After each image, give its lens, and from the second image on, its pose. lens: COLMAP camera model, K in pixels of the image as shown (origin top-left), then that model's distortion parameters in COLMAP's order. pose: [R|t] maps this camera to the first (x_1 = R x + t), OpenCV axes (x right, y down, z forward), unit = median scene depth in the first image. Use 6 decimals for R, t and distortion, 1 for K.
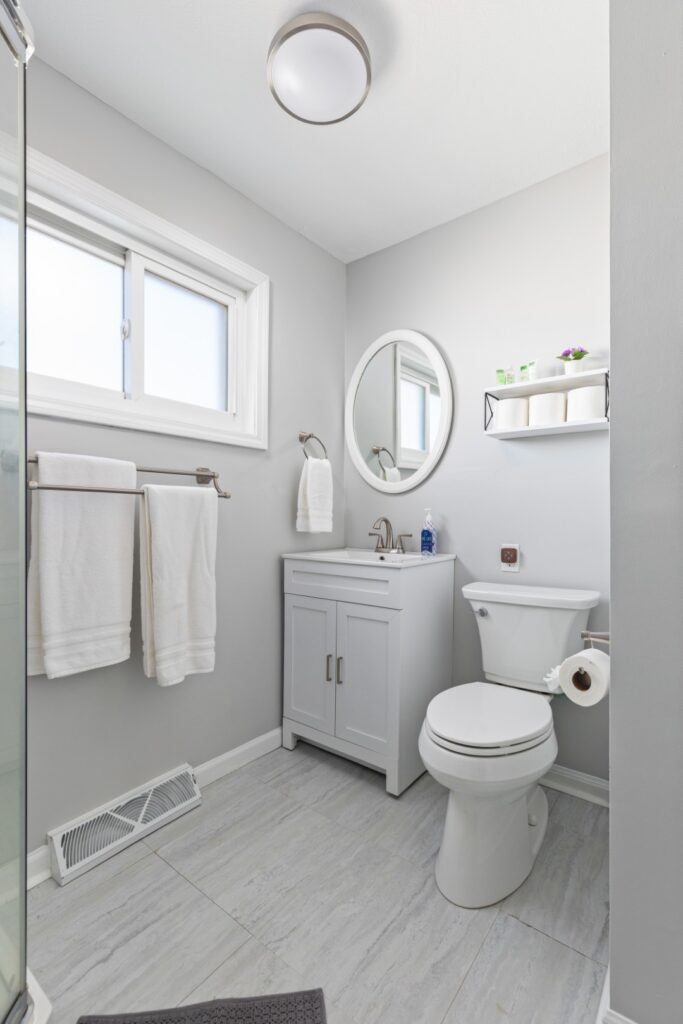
lens RADIAL K [[468.0, 0, 342.5], [0, 468.0, 520.2], [0, 0, 1]] dist [0.000734, 0.001021]
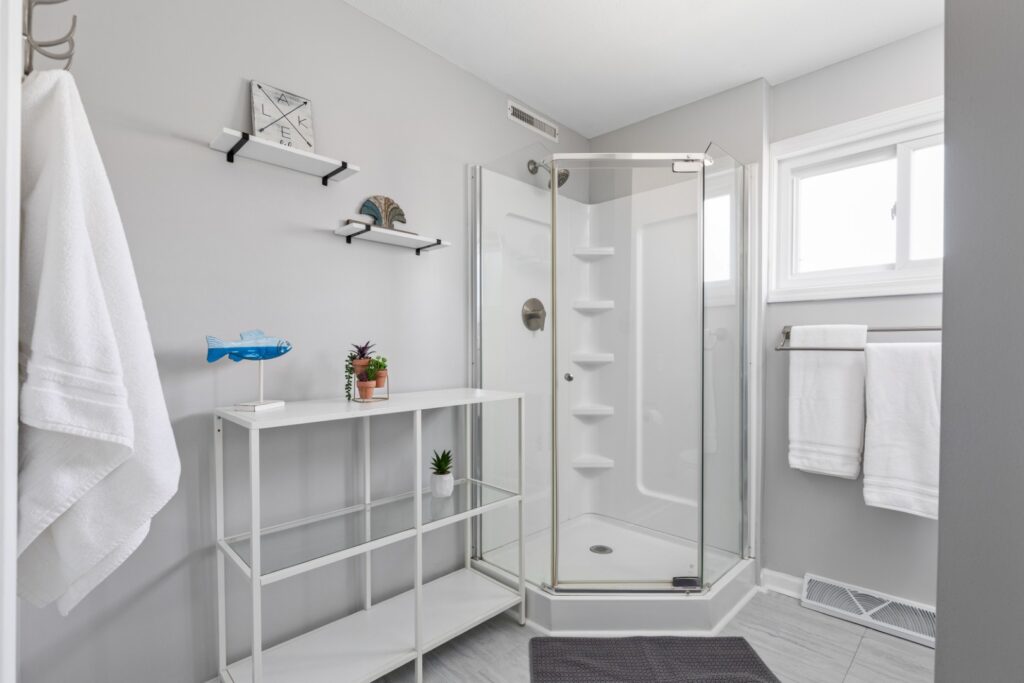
lens RADIAL K [[486.2, 0, 521.2], [0, 486.2, 357.7], [0, 0, 1]] dist [-0.013842, -0.000245]
pose [[-0.118705, 0.001065, -0.992929, 1.049676], [-0.014029, 0.999898, 0.002749, -0.028676], [0.992830, 0.014257, -0.118678, 0.252803]]
